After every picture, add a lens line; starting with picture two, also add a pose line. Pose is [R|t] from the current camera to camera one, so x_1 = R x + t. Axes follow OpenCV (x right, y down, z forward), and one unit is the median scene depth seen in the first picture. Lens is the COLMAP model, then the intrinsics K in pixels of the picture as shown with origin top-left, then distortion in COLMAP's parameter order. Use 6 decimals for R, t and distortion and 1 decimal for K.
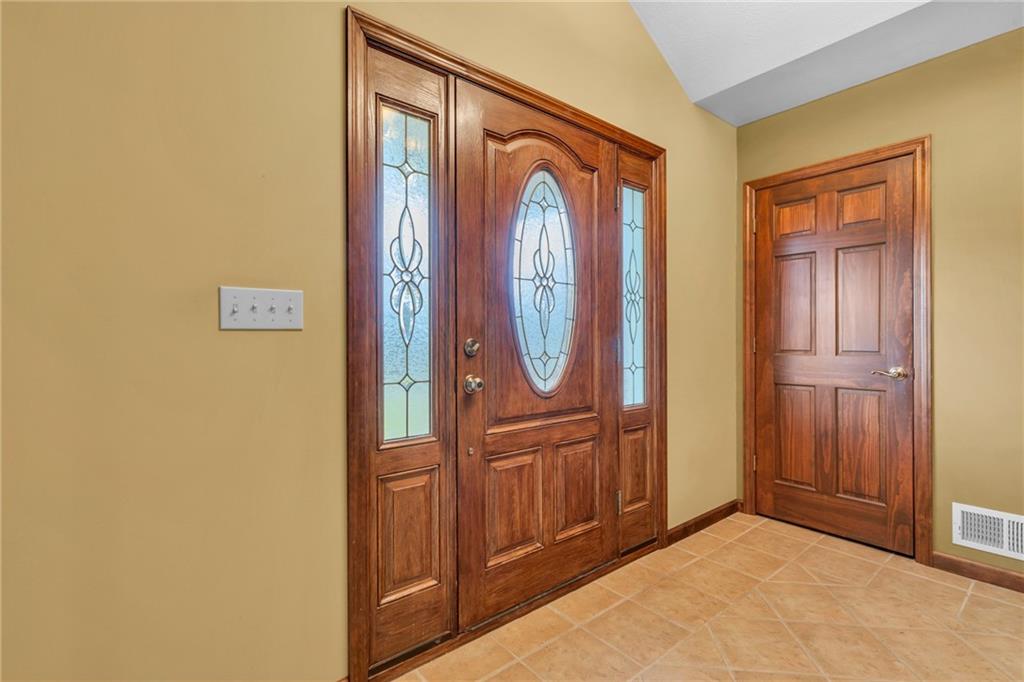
lens RADIAL K [[463.6, 0, 511.8], [0, 463.6, 332.8], [0, 0, 1]] dist [0.001319, -0.001106]
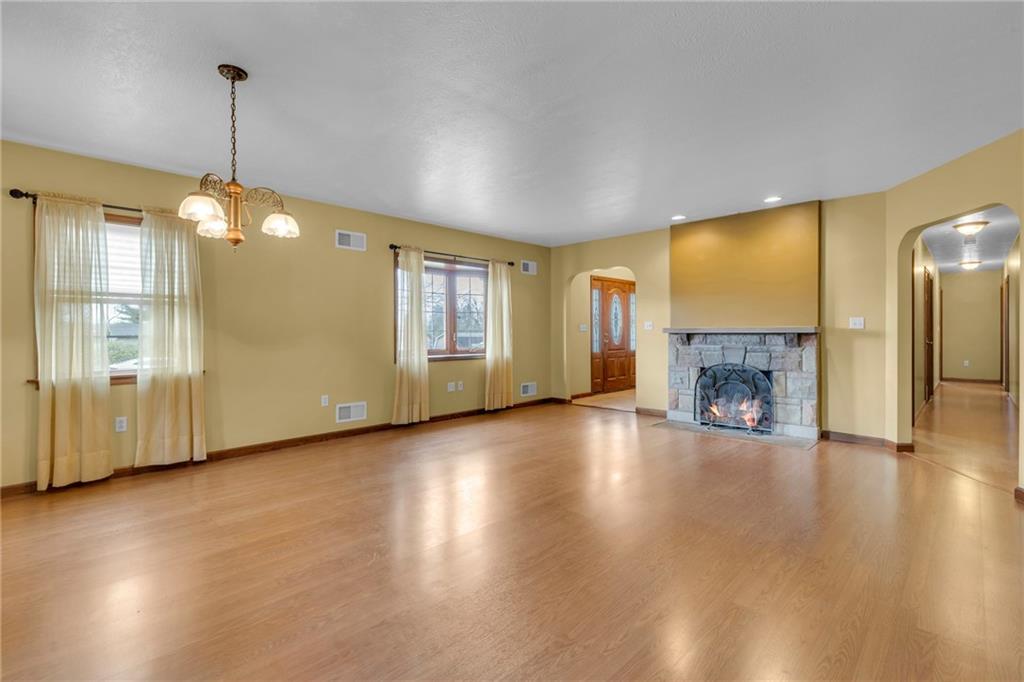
lens RADIAL K [[463.6, 0, 511.8], [0, 463.6, 332.8], [0, 0, 1]] dist [0.001319, -0.001106]
pose [[0.993251, -0.002111, 0.115965, -1.138371], [0.001126, 0.999963, 0.008557, -0.021501], [-0.115979, -0.008369, 0.993216, -2.604947]]
